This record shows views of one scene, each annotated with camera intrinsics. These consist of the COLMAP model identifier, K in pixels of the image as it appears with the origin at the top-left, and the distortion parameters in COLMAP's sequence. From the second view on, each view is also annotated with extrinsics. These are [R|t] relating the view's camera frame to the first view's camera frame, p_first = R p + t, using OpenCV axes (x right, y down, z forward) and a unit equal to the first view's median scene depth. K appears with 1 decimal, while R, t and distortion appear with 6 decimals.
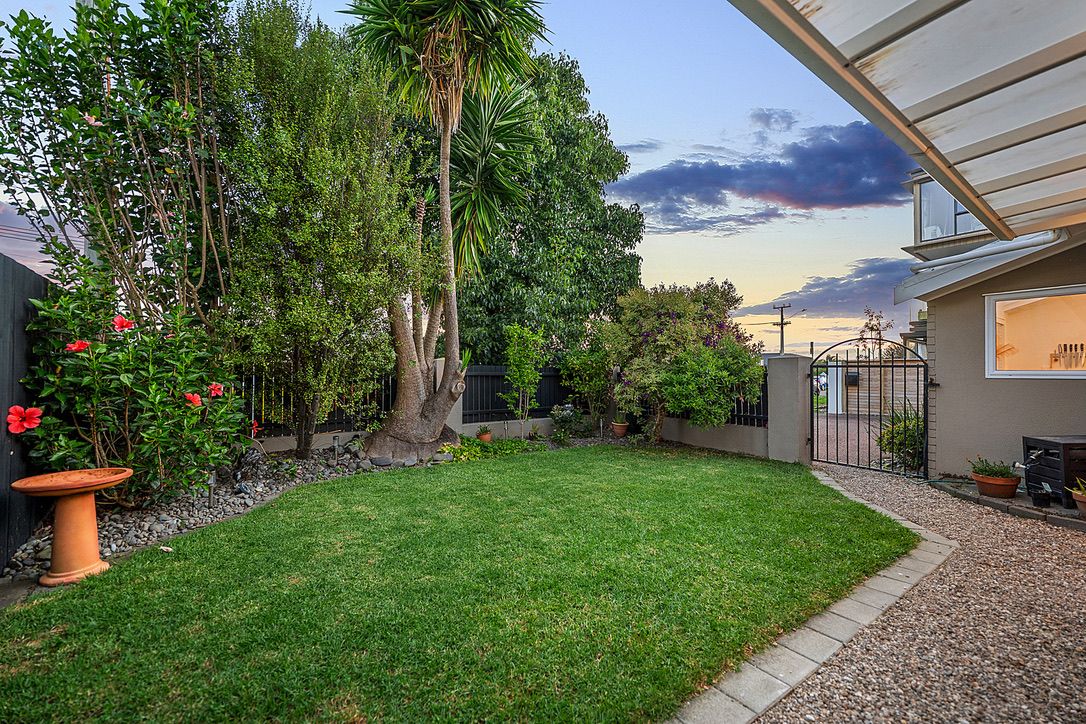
lens RADIAL K [[436.8, 0, 546.3], [0, 436.8, 368.8], [0, 0, 1]] dist [-0.000171, -0.000502]
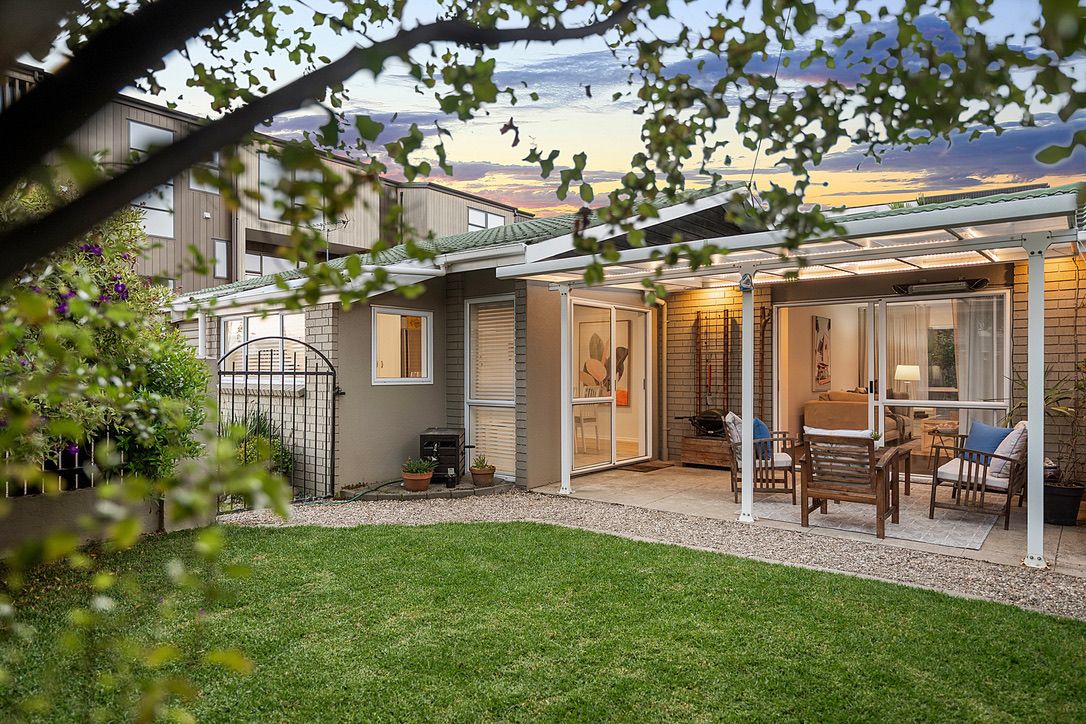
lens RADIAL K [[651.7, 0, 542.1], [0, 651.7, 361.7], [0, 0, 1]] dist [-0.010057, -0.001466]
pose [[-0.242798, 0.004126, 0.970068, -0.685665], [-0.012558, 0.999894, -0.007396, -0.031595], [-0.969996, -0.013978, -0.242720, 1.091263]]
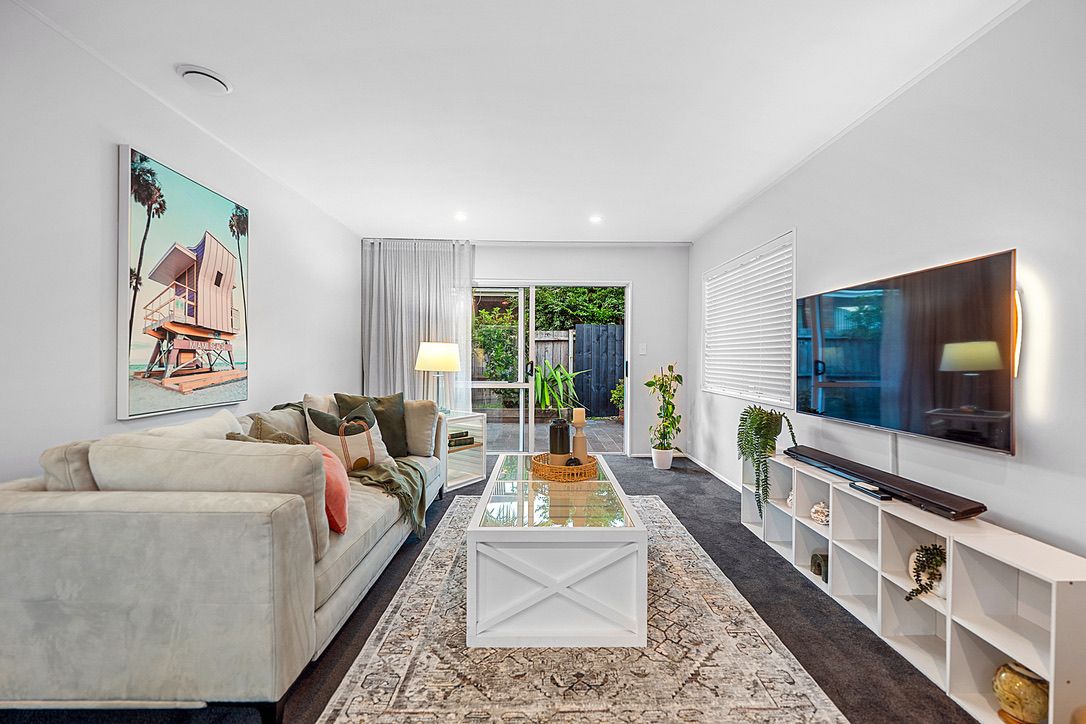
lens RADIAL K [[436.8, 0, 543.6], [0, 436.8, 358.4], [0, 0, 1]] dist [-0.000171, -0.000502]
pose [[-0.823482, -0.008350, 0.567282, 0.965459], [-0.015380, 0.999853, -0.007609, -0.019171], [-0.567135, -0.014990, -0.823489, -0.506707]]
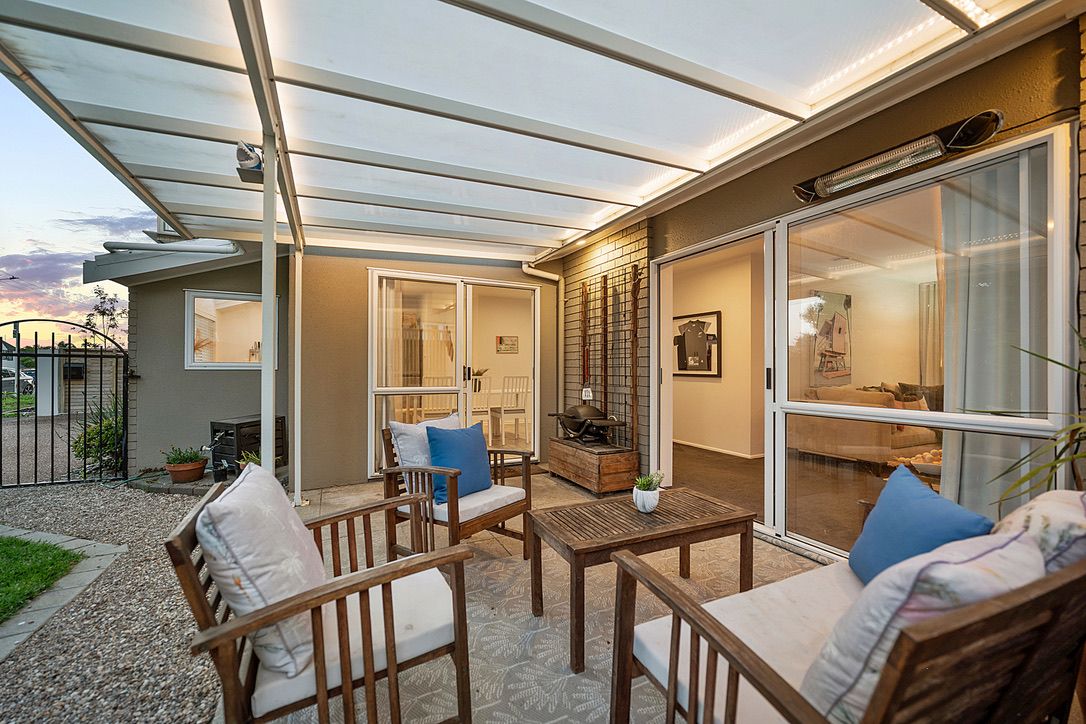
lens RADIAL K [[436.8, 0, 547.7], [0, 436.8, 366.4], [0, 0, 1]] dist [-0.000171, -0.000502]
pose [[0.155339, 0.000238, 0.987861, 0.121079], [-0.014272, 0.999896, 0.002003, -0.000688], [-0.987758, -0.014410, 0.155326, -0.022850]]
